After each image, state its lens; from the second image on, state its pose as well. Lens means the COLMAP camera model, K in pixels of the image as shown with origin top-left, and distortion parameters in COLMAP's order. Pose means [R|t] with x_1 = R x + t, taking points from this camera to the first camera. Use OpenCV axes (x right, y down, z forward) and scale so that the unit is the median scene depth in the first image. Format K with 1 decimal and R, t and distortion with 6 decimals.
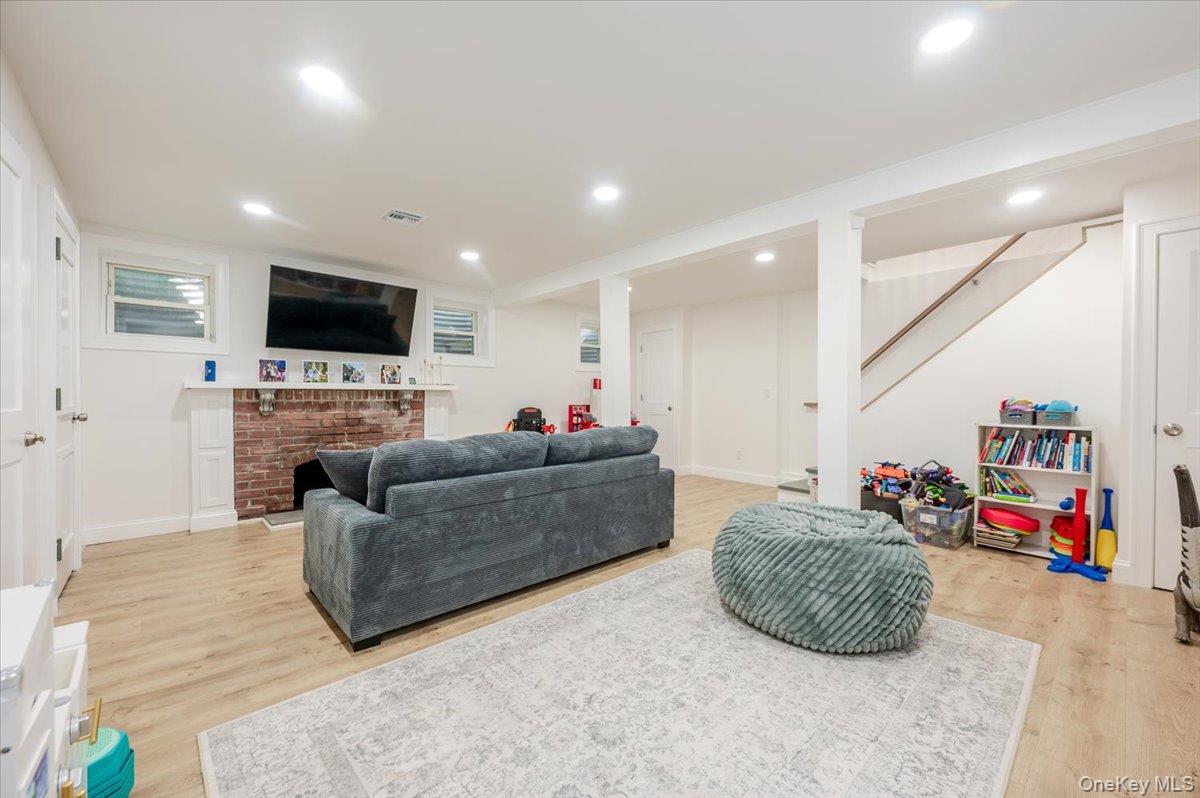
lens RADIAL K [[467.9, 0, 596.6], [0, 467.9, 399.1], [0, 0, 1]] dist [-0.008847, 0.000450]
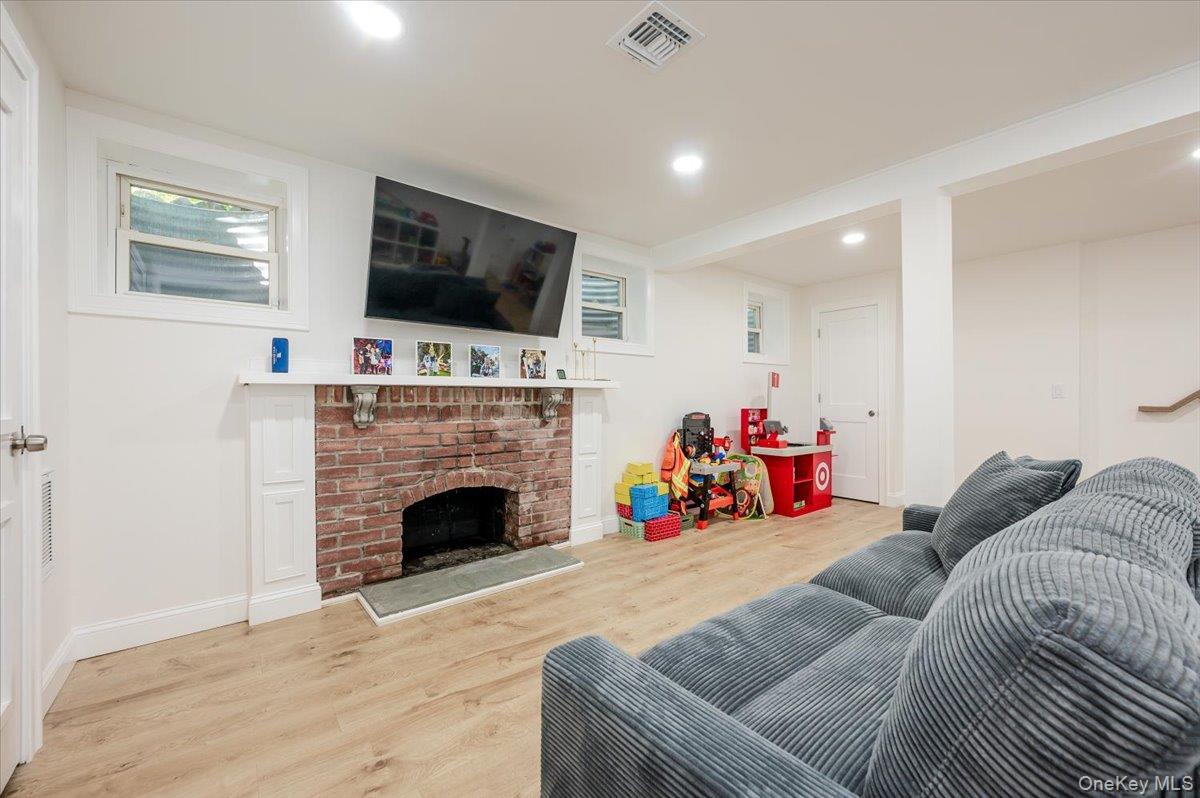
lens RADIAL K [[487.6, 0, 603.4], [0, 487.6, 399.5], [0, 0, 1]] dist [-0.003490, 0.000998]
pose [[0.996640, 0.000245, -0.081904, -0.321608], [-0.000174, 1.000000, 0.000883, -0.003784], [0.081904, -0.000866, 0.996640, 0.361033]]
